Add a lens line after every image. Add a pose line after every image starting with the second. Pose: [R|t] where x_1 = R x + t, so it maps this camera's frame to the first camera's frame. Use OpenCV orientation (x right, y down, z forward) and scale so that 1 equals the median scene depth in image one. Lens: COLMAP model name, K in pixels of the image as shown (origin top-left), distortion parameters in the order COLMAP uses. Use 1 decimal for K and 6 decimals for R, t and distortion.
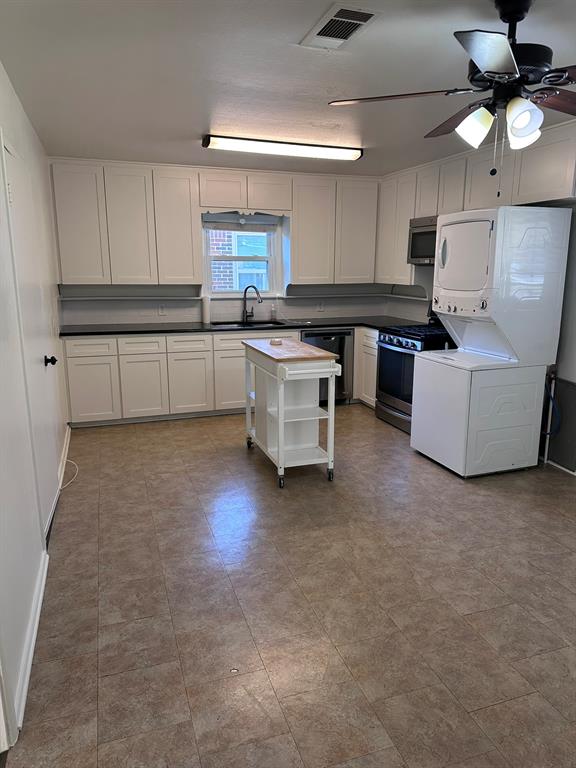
lens RADIAL K [[538.3, 0, 291.9], [0, 538.3, 381.4], [0, 0, 1]] dist [0.108646, -0.147793]
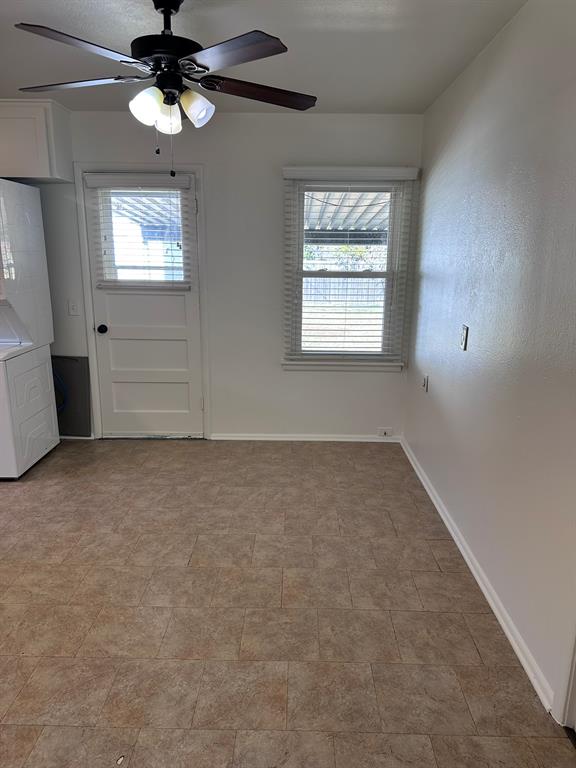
lens RADIAL K [[538.3, 0, 291.9], [0, 538.3, 381.4], [0, 0, 1]] dist [0.108646, -0.147793]
pose [[0.335065, -0.216049, 0.917090, -0.269400], [0.191953, 0.968594, 0.158051, -0.029413], [-0.922434, 0.123081, 0.366013, 0.185349]]
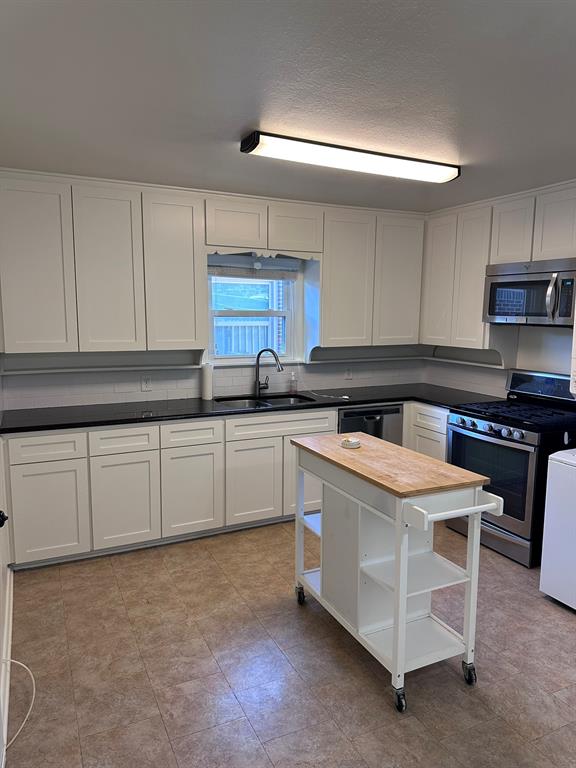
lens RADIAL K [[538.3, 0, 291.9], [0, 538.3, 381.4], [0, 0, 1]] dist [0.108646, -0.147793]
pose [[0.993163, -0.011071, 0.116208, -0.156962], [0.020632, 0.996468, -0.081400, -0.086084], [-0.114897, 0.083242, 0.989884, 0.314667]]
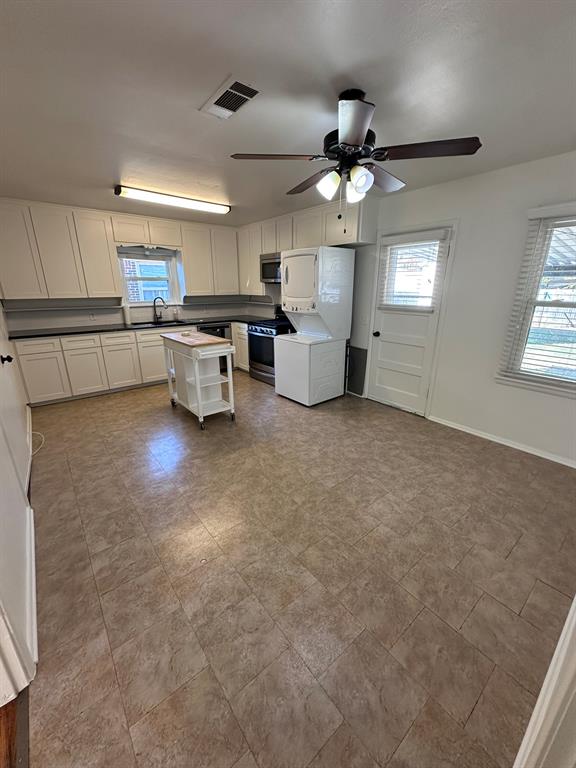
lens RADIAL K [[307.9, 0, 289.0], [0, 307.9, 382.6], [0, 0, 1]] dist [-0.002365, 0.000199]
pose [[0.939487, -0.105947, 0.325792, -0.046900], [0.076057, 0.991750, 0.103187, -0.005312], [-0.334036, -0.072164, 0.939794, 0.080728]]
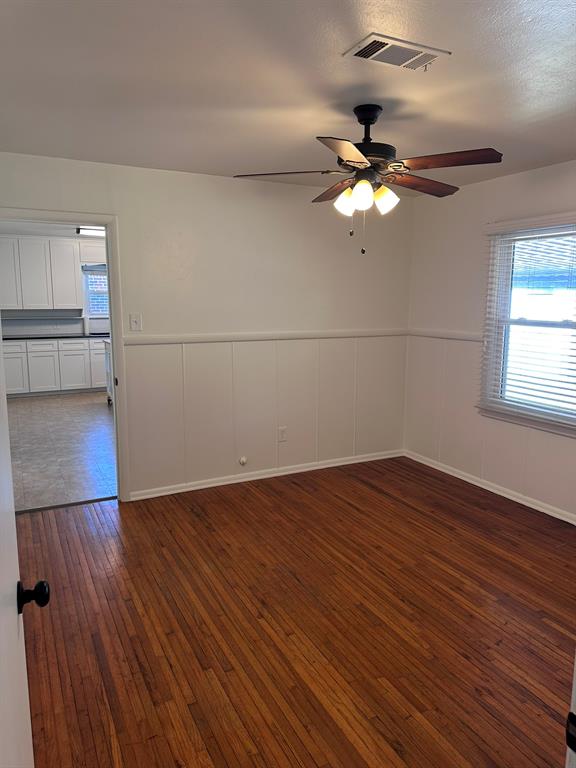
lens RADIAL K [[542.0, 0, 286.5], [0, 542.0, 379.8], [0, 0, 1]] dist [0.062449, 0.000004]
pose [[0.990158, -0.017747, 0.138828, 0.230512], [0.025850, 0.998052, -0.056787, 0.156096], [-0.137549, 0.059817, 0.988687, -0.759879]]
